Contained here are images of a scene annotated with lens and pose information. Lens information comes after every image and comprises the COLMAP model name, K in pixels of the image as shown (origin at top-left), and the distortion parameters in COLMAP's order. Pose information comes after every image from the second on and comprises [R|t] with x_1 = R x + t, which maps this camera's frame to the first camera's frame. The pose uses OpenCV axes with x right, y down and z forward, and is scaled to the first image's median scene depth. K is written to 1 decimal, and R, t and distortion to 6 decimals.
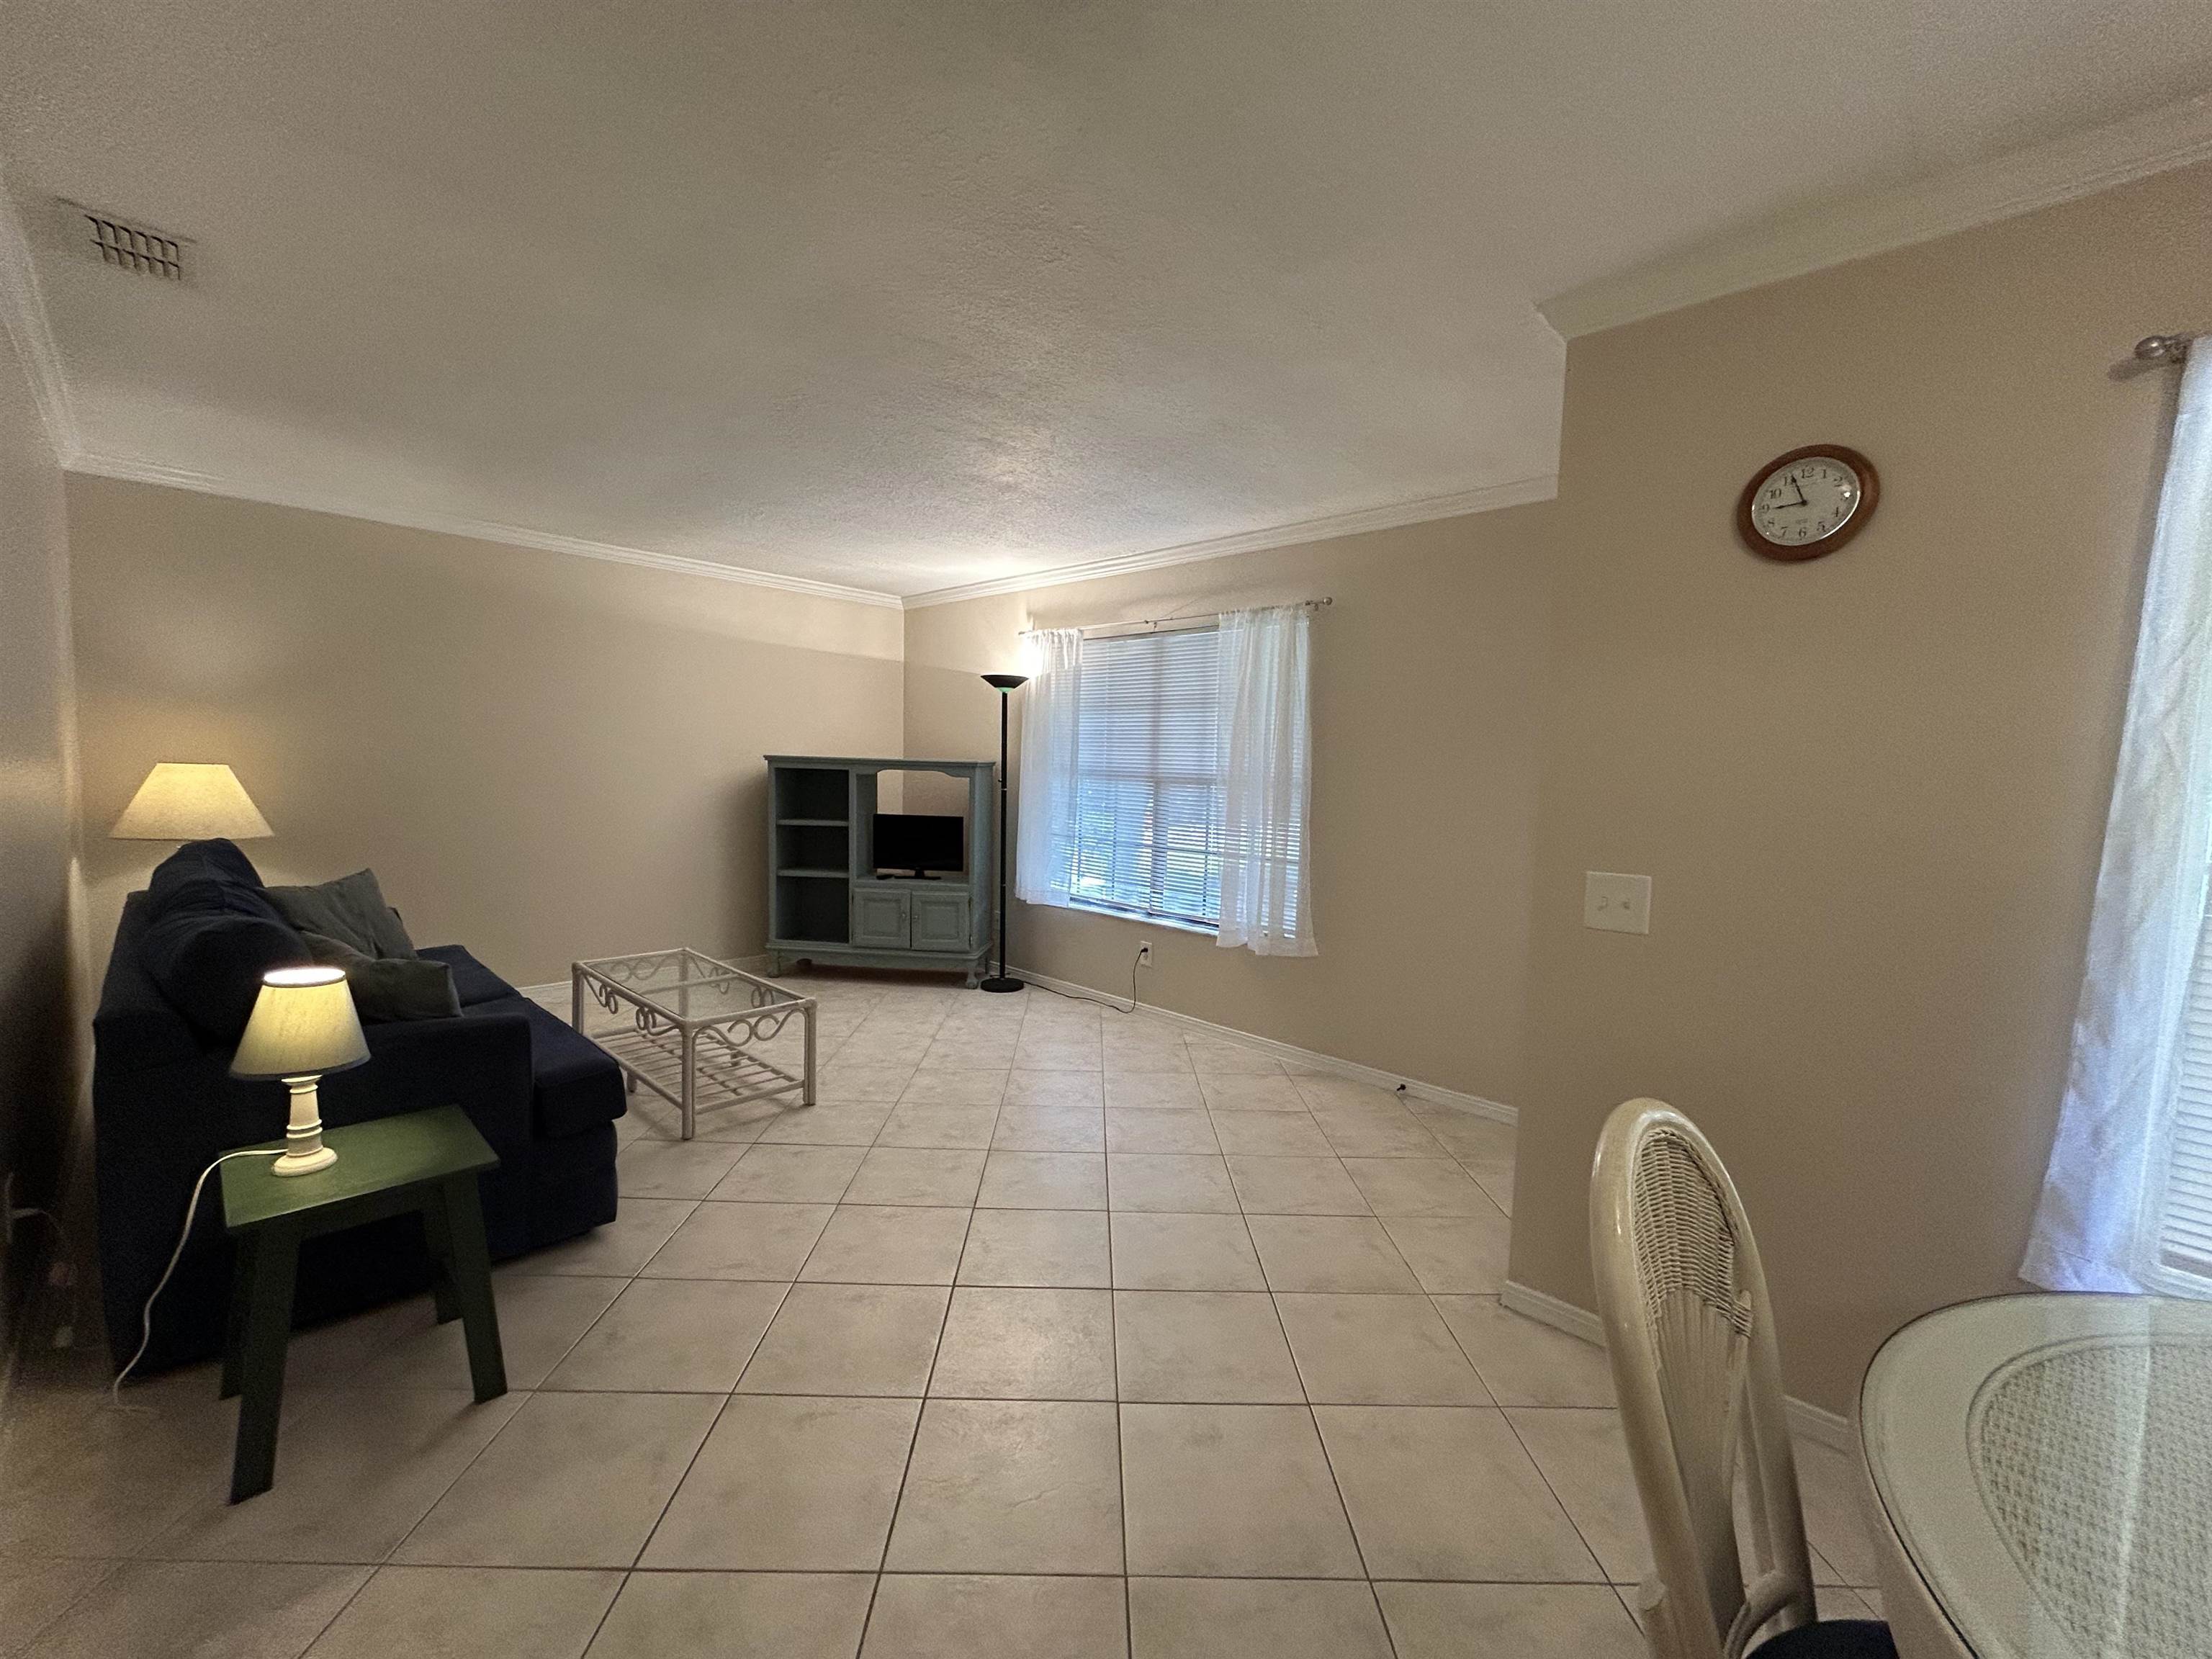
lens RADIAL K [[893.3, 0, 1100.5], [0, 893.3, 823.7], [0, 0, 1]] dist [-0.000542, -0.000256]
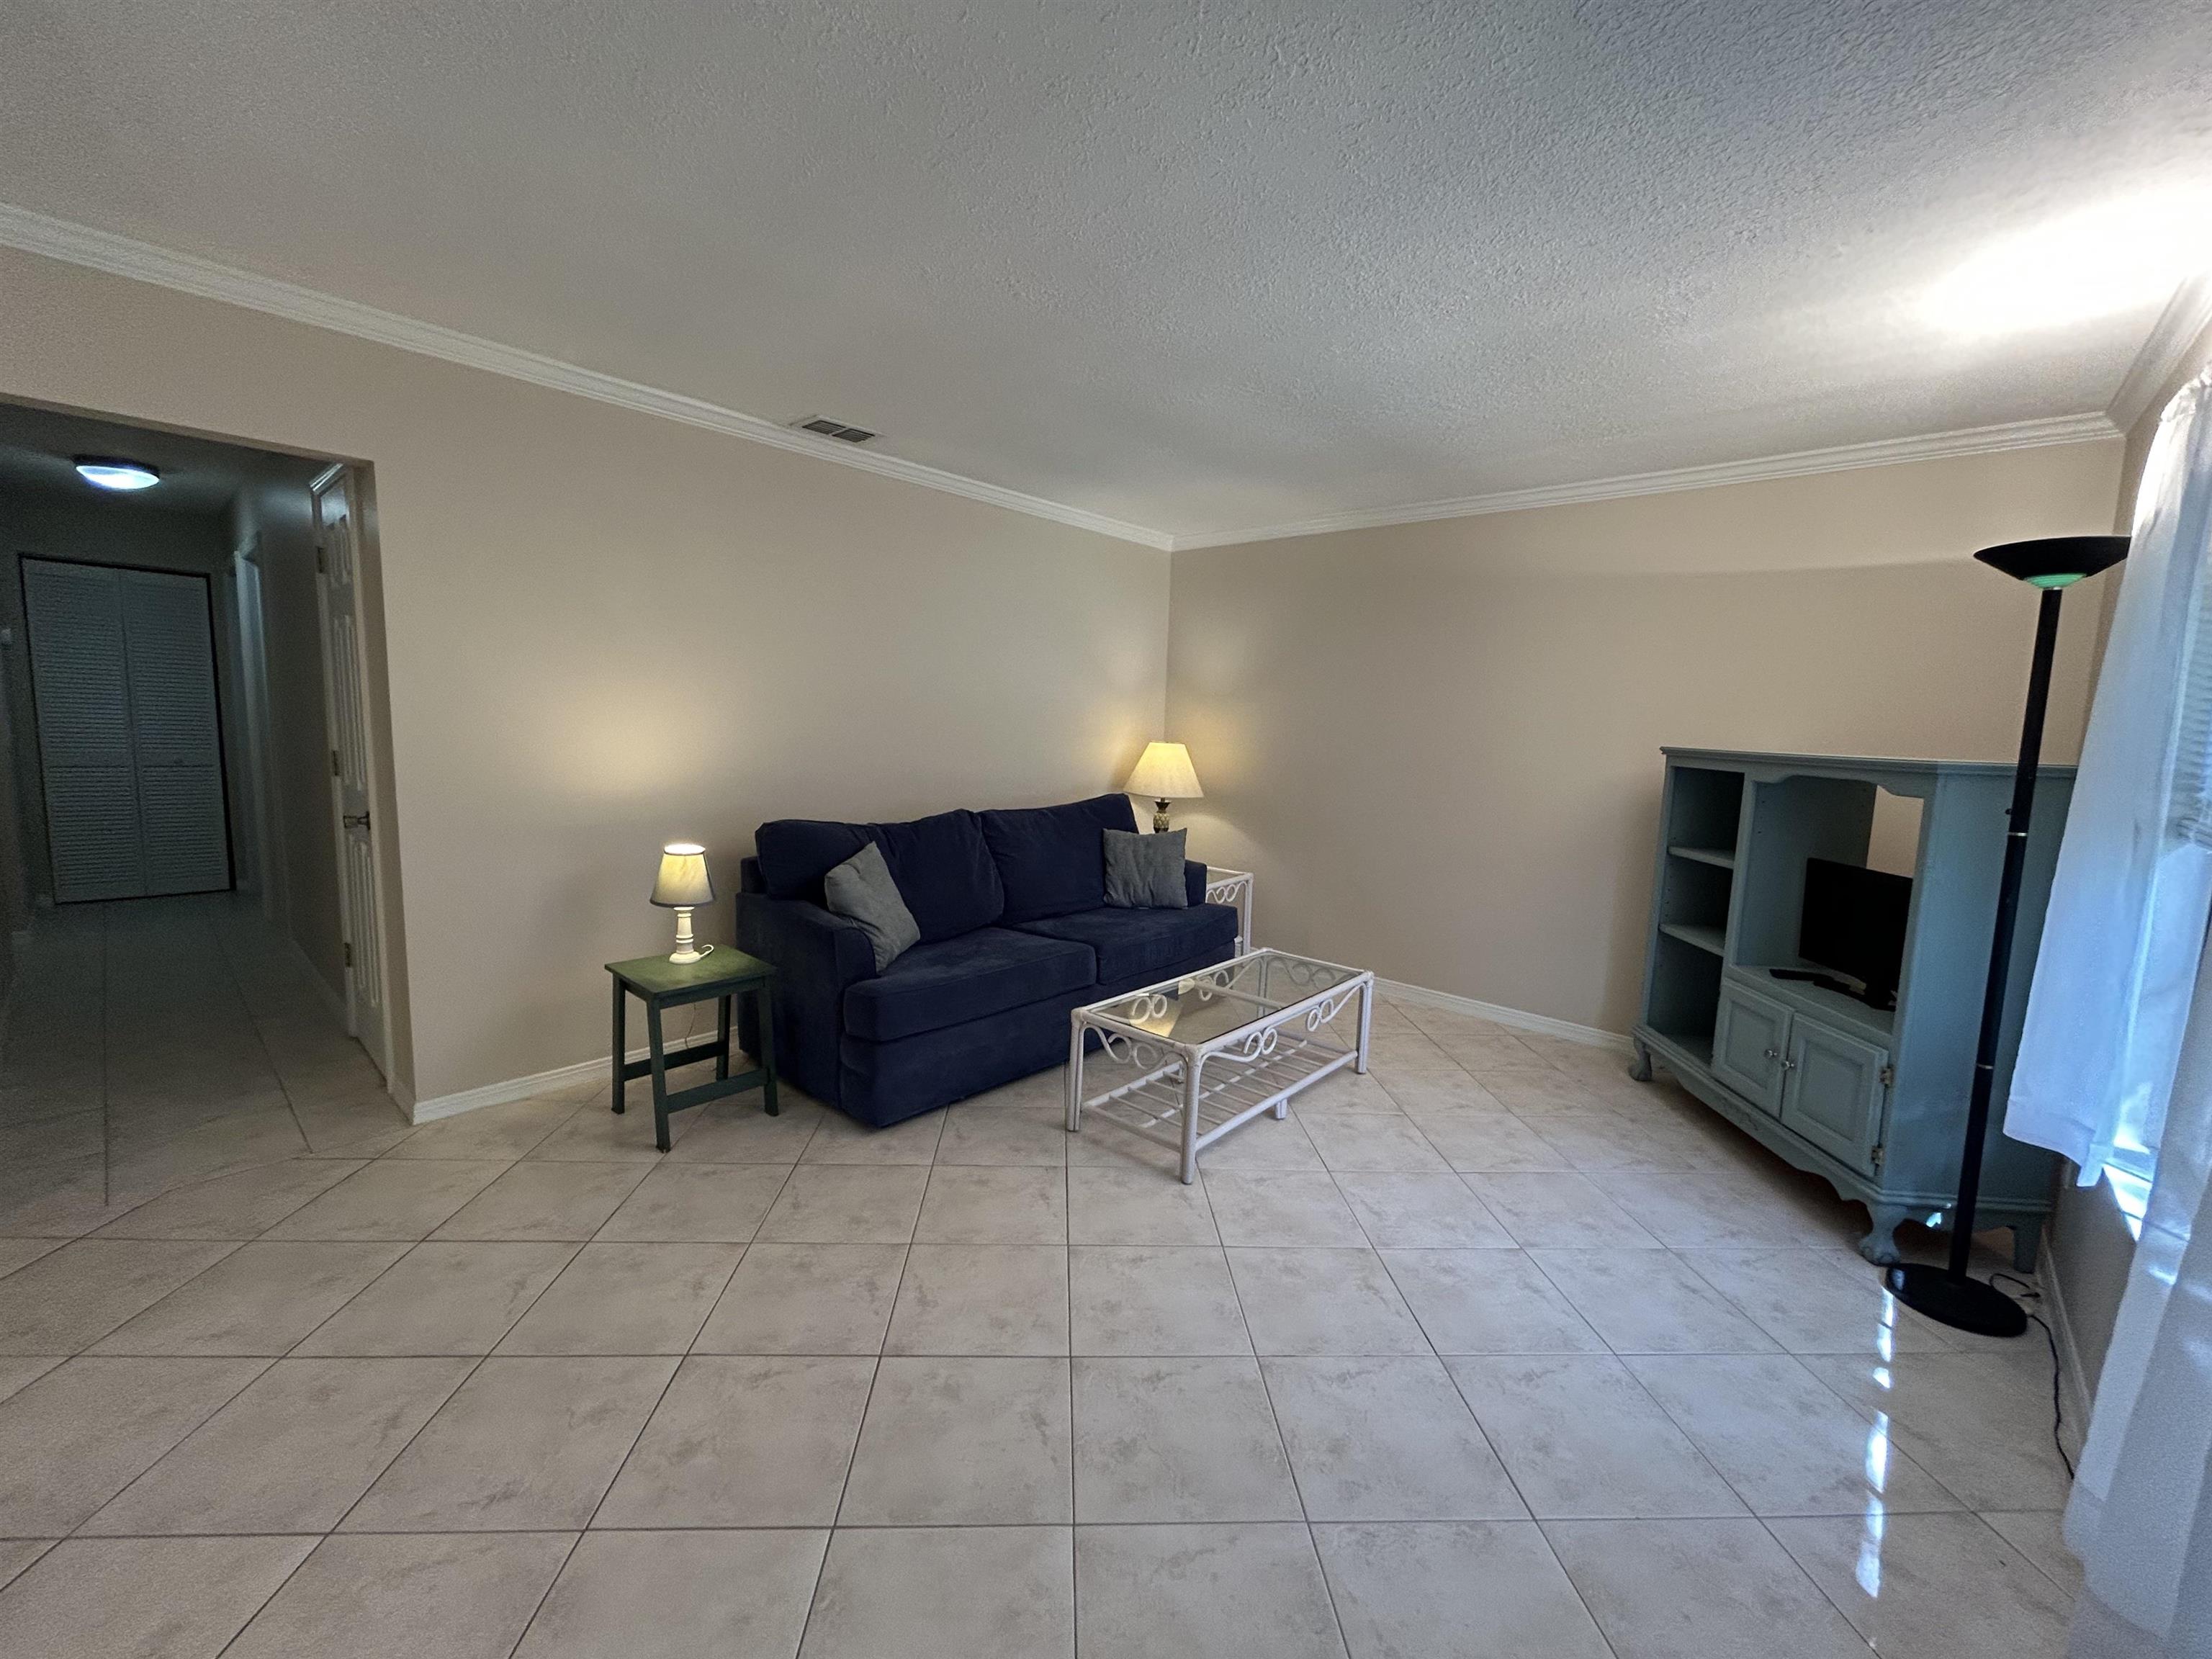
lens RADIAL K [[893.3, 0, 1100.5], [0, 893.3, 823.7], [0, 0, 1]] dist [-0.000542, -0.000256]
pose [[0.040936, 0.090210, -0.995081, 0.349565], [-0.107486, 0.990534, 0.085376, -0.041929], [0.993363, 0.103462, 0.050245, 0.725234]]
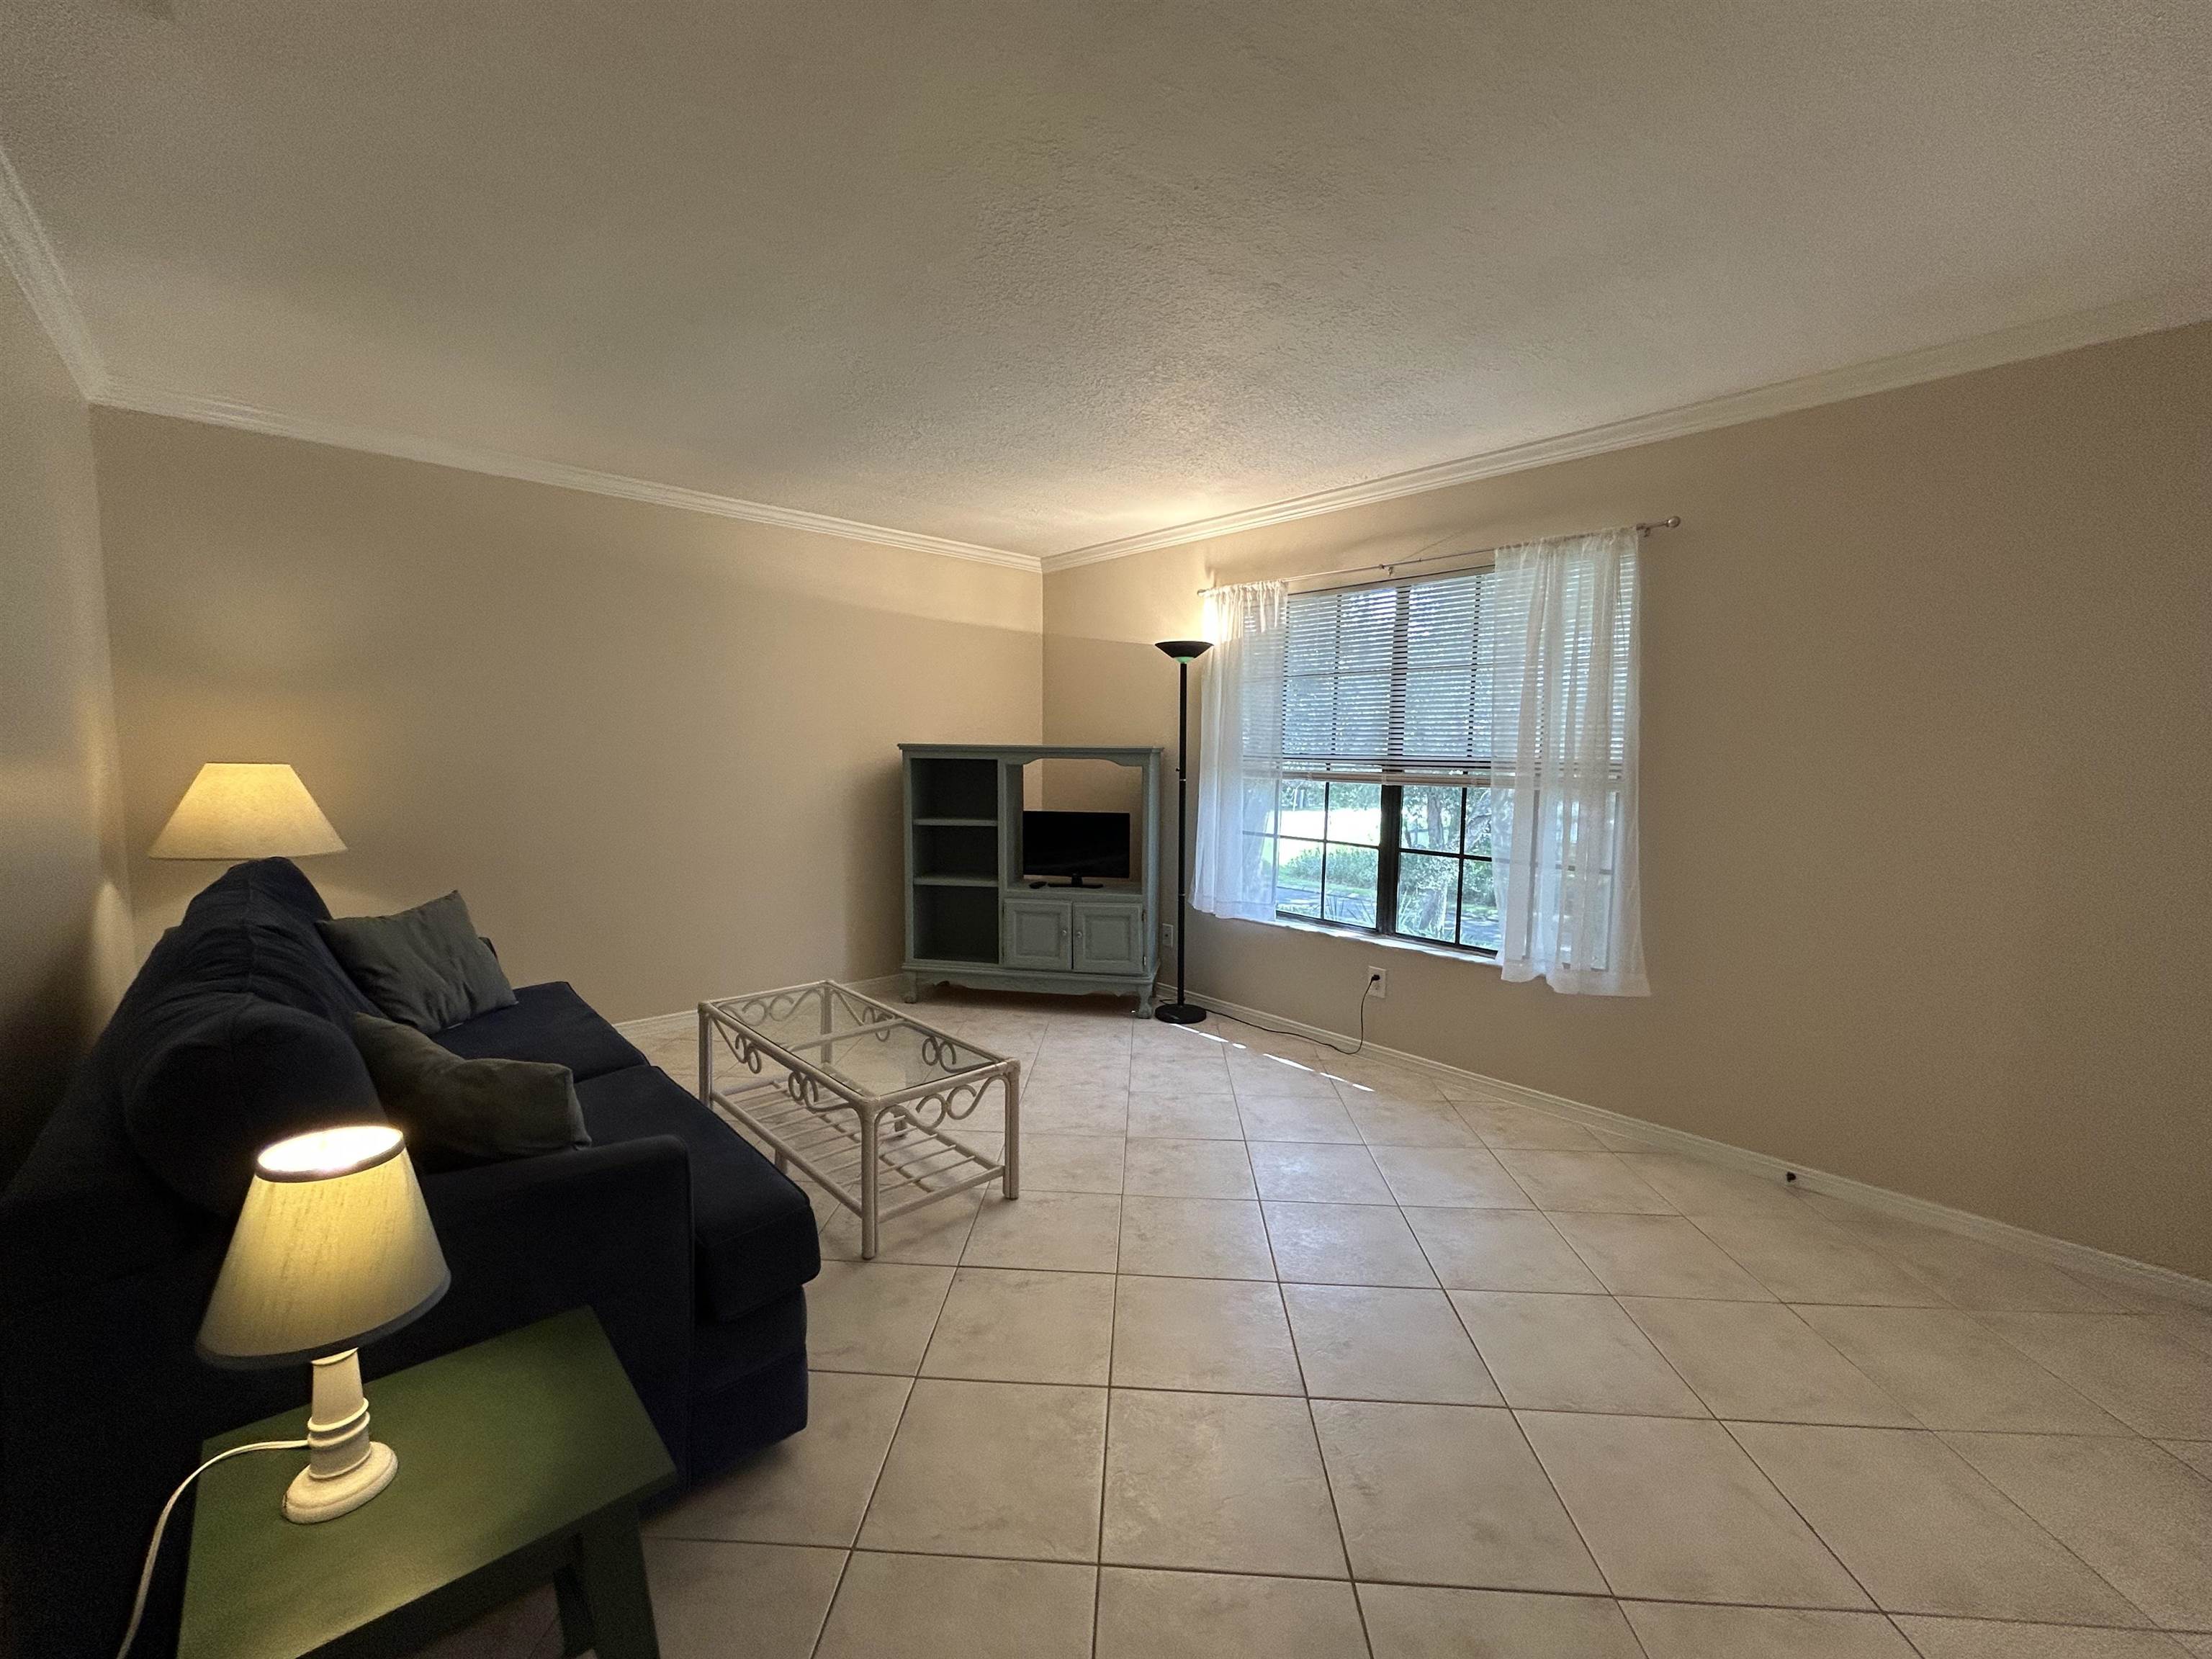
lens RADIAL K [[893.3, 0, 1100.5], [0, 893.3, 823.7], [0, 0, 1]] dist [-0.000542, -0.000256]
pose [[0.997688, -0.010421, -0.067163, -0.164609], [0.011348, 0.999845, 0.013443, -0.012492], [0.067013, -0.014174, 0.997651, 0.210015]]
